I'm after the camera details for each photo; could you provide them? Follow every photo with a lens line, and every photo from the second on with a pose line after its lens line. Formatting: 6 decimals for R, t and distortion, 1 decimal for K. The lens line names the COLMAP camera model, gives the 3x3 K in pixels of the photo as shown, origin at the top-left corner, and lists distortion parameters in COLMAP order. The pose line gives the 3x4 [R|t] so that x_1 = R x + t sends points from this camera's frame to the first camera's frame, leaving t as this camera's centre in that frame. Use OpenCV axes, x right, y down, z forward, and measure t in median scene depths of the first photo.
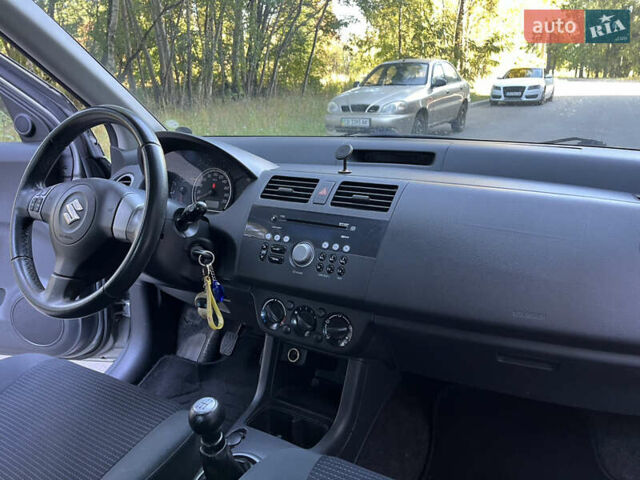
lens RADIAL K [[486.7, 0, 323.1], [0, 486.7, 242.7], [0, 0, 1]] dist [0.052269, -0.068922]
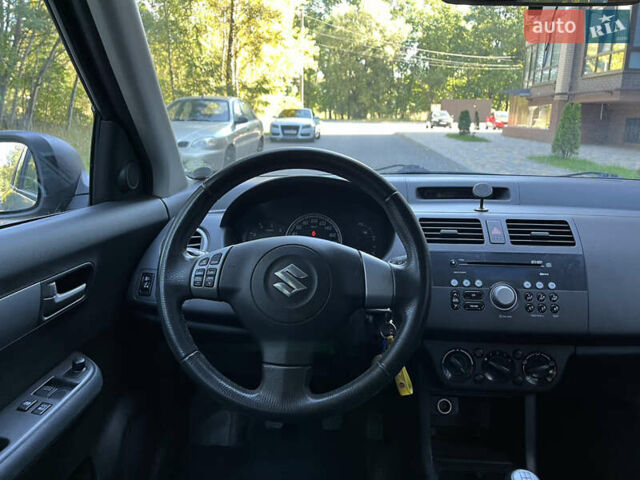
lens RADIAL K [[486.7, 0, 323.1], [0, 486.7, 240.5], [0, 0, 1]] dist [0.052269, -0.068922]
pose [[0.897314, -0.080639, 0.433965, -0.078699], [0.111983, 0.992593, -0.047105, -0.008294], [-0.426952, 0.090864, 0.899697, 0.027311]]
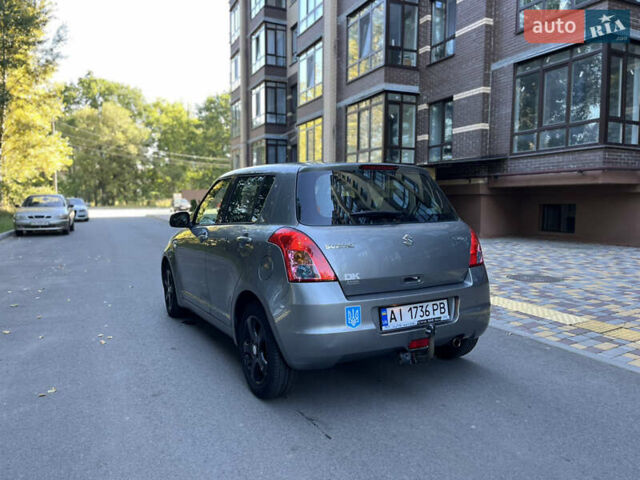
lens RADIAL K [[486.7, 0, 321.1], [0, 486.7, 237.8], [0, 0, 1]] dist [0.052269, -0.068922]
pose [[0.578314, -0.037671, 0.814944, -0.885518], [0.246381, 0.960354, -0.130449, 0.349921], [-0.777721, 0.276227, 0.564667, -0.999383]]
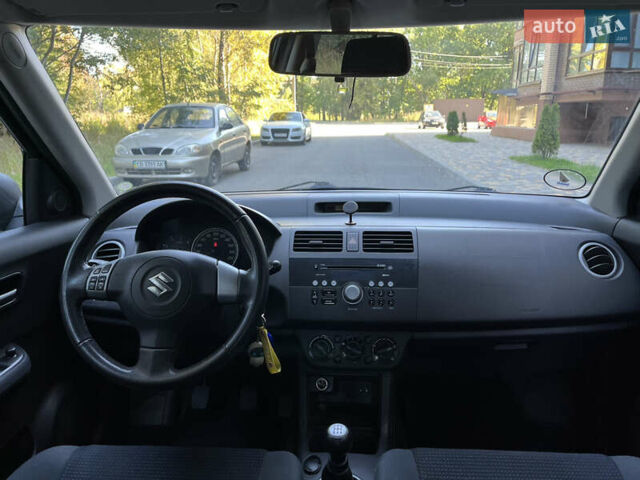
lens RADIAL K [[486.7, 0, 320.9], [0, 486.7, 237.9], [0, 0, 1]] dist [0.052269, -0.068922]
pose [[0.895672, -0.091482, 0.435203, -0.064043], [0.127248, 0.990416, -0.053694, -0.006019], [-0.426121, 0.103471, 0.898730, -0.007774]]
